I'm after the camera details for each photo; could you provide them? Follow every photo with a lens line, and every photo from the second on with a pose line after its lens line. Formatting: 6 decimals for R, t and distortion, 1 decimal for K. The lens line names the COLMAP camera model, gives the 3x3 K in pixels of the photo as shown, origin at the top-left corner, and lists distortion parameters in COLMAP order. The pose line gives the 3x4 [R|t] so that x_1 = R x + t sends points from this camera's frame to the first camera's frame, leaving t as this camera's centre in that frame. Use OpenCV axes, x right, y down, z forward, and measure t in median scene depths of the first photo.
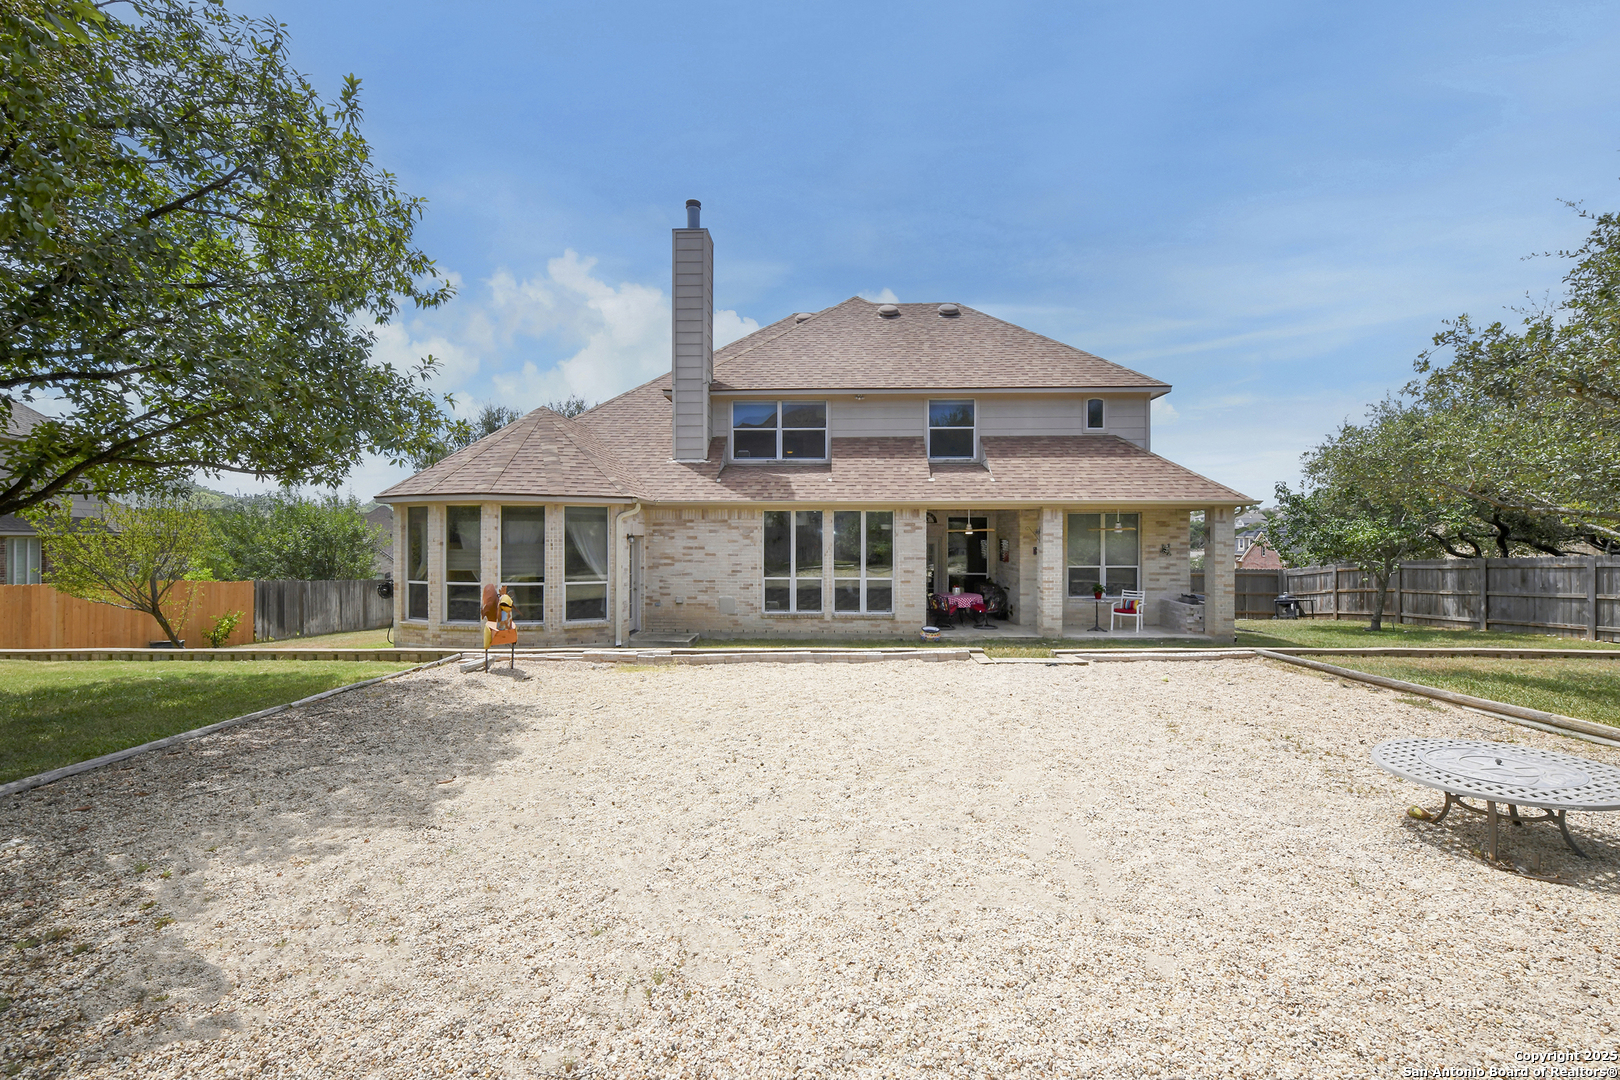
lens RADIAL K [[664.2, 0, 810.8], [0, 664.2, 543.1], [0, 0, 1]] dist [0.002534, 0.000068]
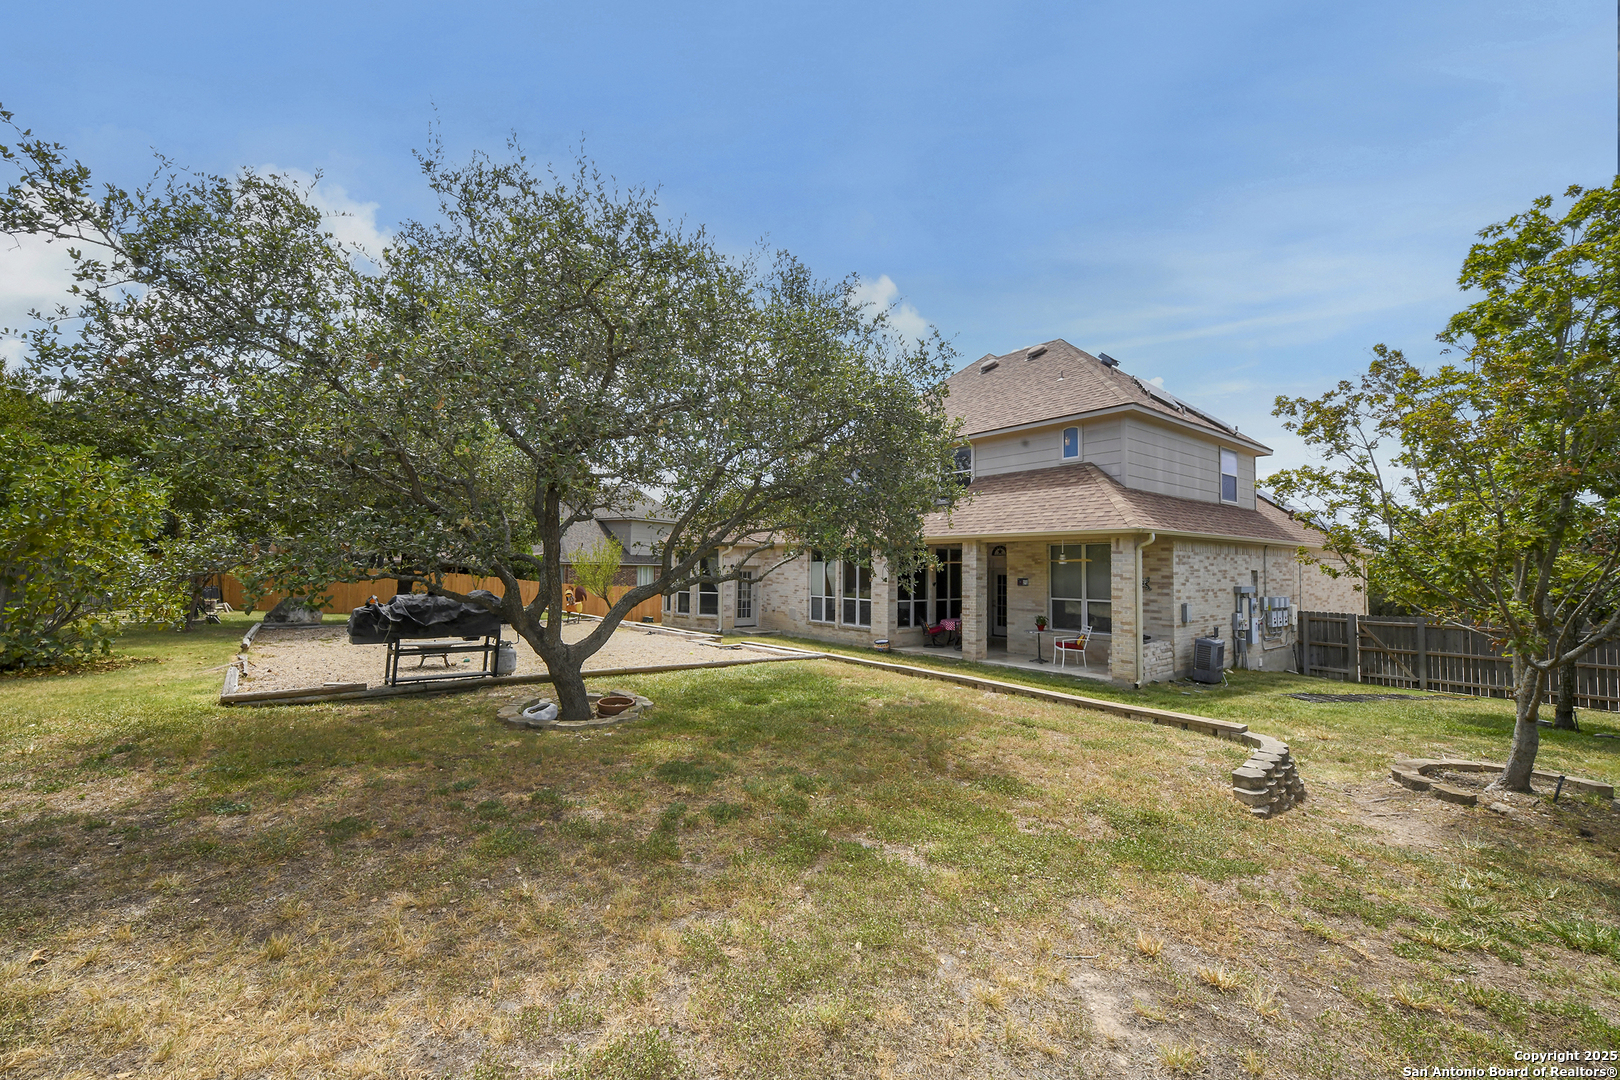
lens RADIAL K [[664.2, 0, 809.9], [0, 664.2, 533.2], [0, 0, 1]] dist [0.002534, 0.000068]
pose [[0.628683, -0.034661, -0.776888, 0.997916], [-0.011091, 0.998505, -0.053525, -0.004672], [0.777582, 0.042267, 0.627359, 0.100000]]
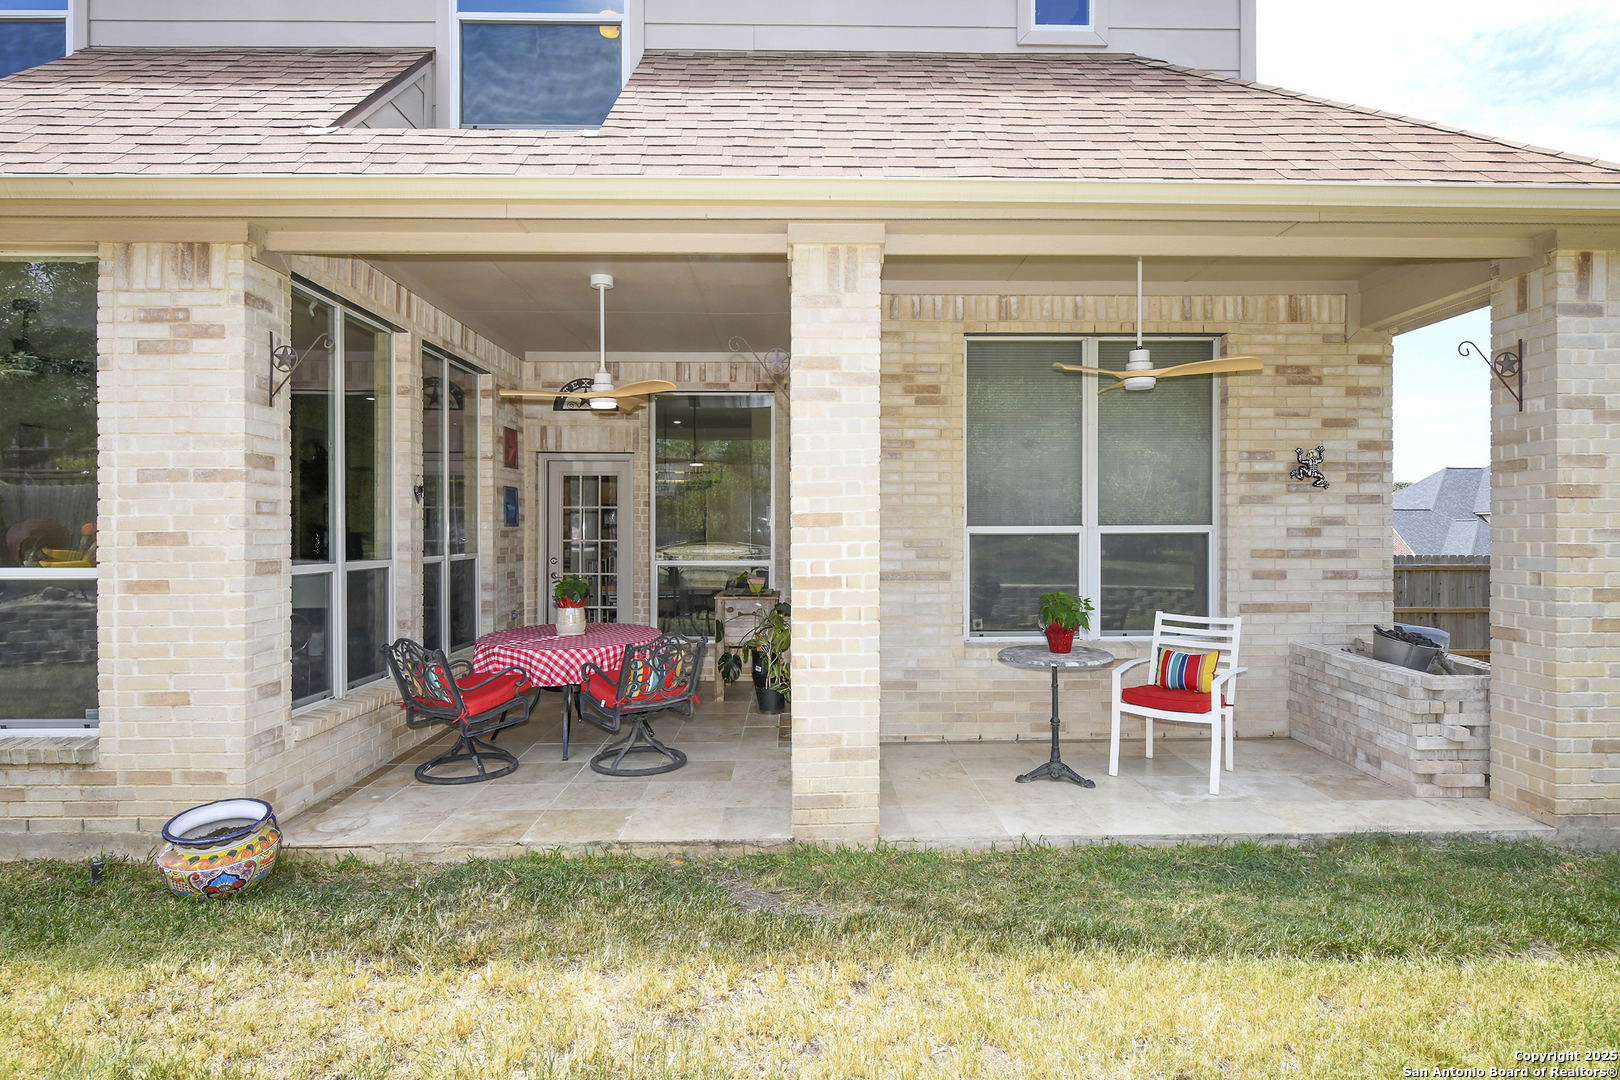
lens RADIAL K [[888.7, 0, 812.4], [0, 888.7, 538.3], [0, 0, 1]] dist [0.001945, 0.000254]
pose [[0.998635, -0.002395, 0.052185, 0.323596], [0.002306, 0.999996, 0.001773, 0.041188], [-0.052189, -0.001650, 0.998636, 0.674500]]
